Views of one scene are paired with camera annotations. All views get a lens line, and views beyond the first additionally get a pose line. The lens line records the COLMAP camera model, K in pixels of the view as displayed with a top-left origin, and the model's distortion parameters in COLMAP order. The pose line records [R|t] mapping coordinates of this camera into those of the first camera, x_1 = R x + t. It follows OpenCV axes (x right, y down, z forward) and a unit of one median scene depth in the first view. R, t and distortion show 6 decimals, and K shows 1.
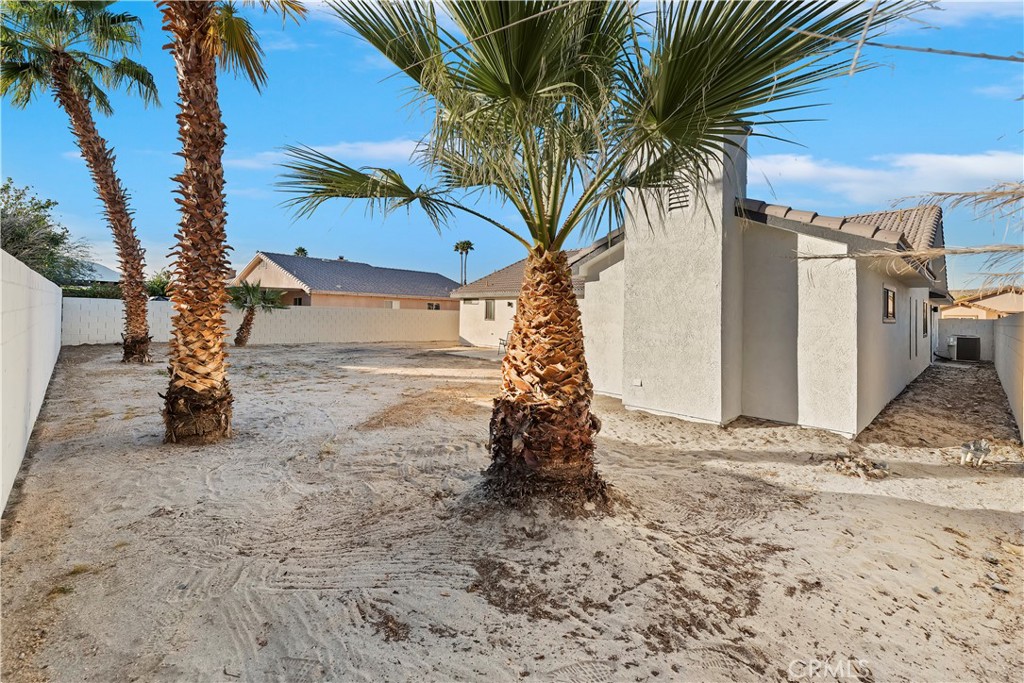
lens RADIAL K [[422.3, 0, 511.8], [0, 422.3, 335.1], [0, 0, 1]] dist [0.006550, 0.000371]
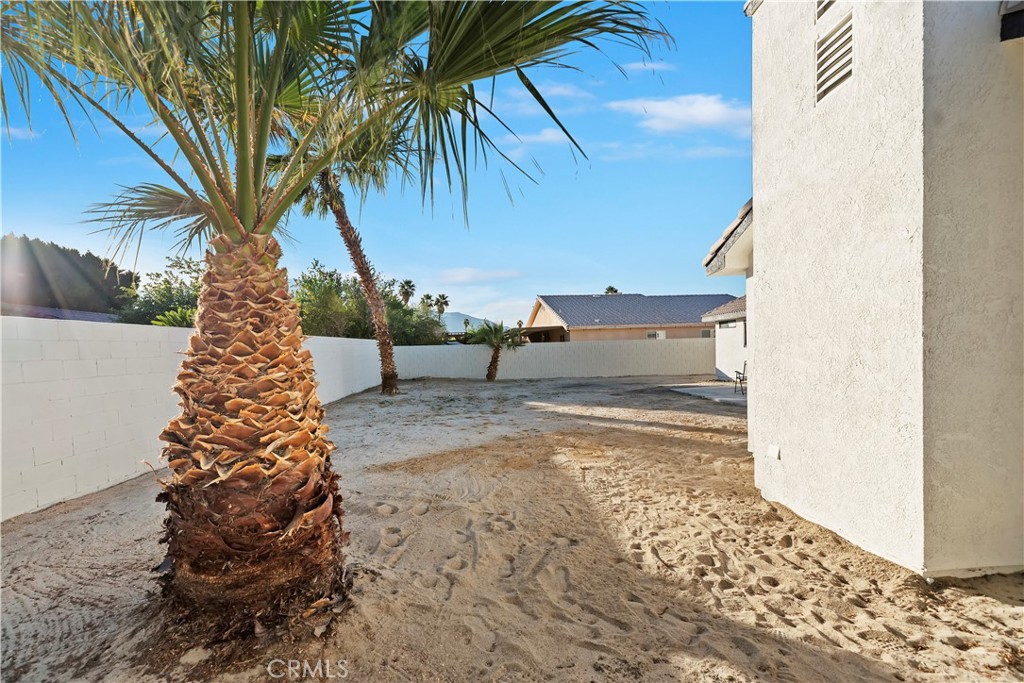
lens RADIAL K [[430.8, 0, 511.9], [0, 430.8, 383.3], [0, 0, 1]] dist [0.000059, 0.000039]
pose [[0.754492, 0.004249, -0.656295, 0.155244], [0.018202, 0.999459, 0.027396, 0.001462], [0.656057, -0.032616, 0.754007, 0.141882]]
